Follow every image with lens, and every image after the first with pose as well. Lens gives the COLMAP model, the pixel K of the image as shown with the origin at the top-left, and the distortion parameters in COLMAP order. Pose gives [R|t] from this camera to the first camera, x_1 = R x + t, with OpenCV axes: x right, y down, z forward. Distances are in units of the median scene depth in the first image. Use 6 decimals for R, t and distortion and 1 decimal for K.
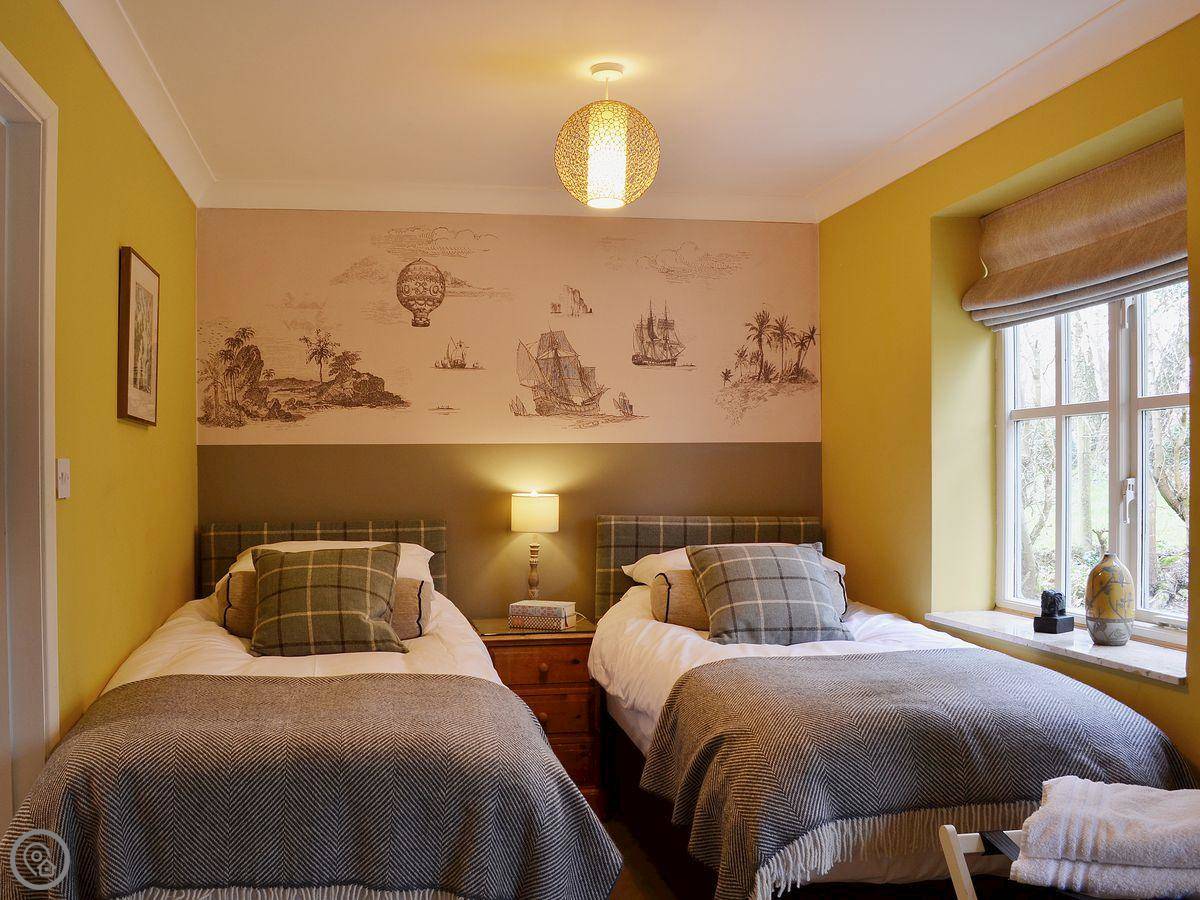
lens RADIAL K [[976.6, 0, 600.5], [0, 976.6, 470.6], [0, 0, 1]] dist [-0.059018, -0.001136]
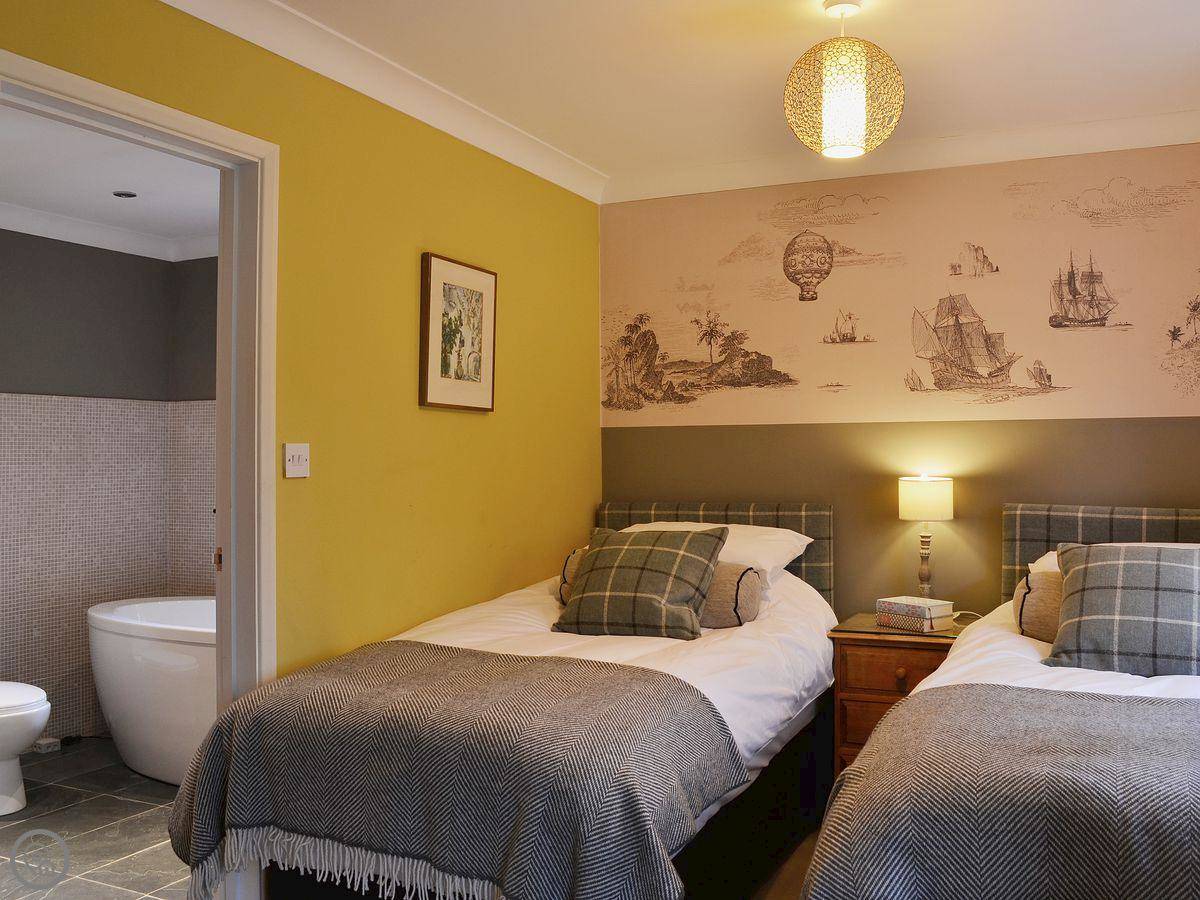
lens RADIAL K [[1003.1, 0, 599.6], [0, 1003.1, 413.1], [0, 0, 1]] dist [-0.058966, 0.004494]
pose [[0.857725, -0.018421, -0.513778, 0.144005], [-0.000612, 0.999321, -0.036852, -0.001497], [0.514108, 0.031924, 0.857131, 0.058302]]
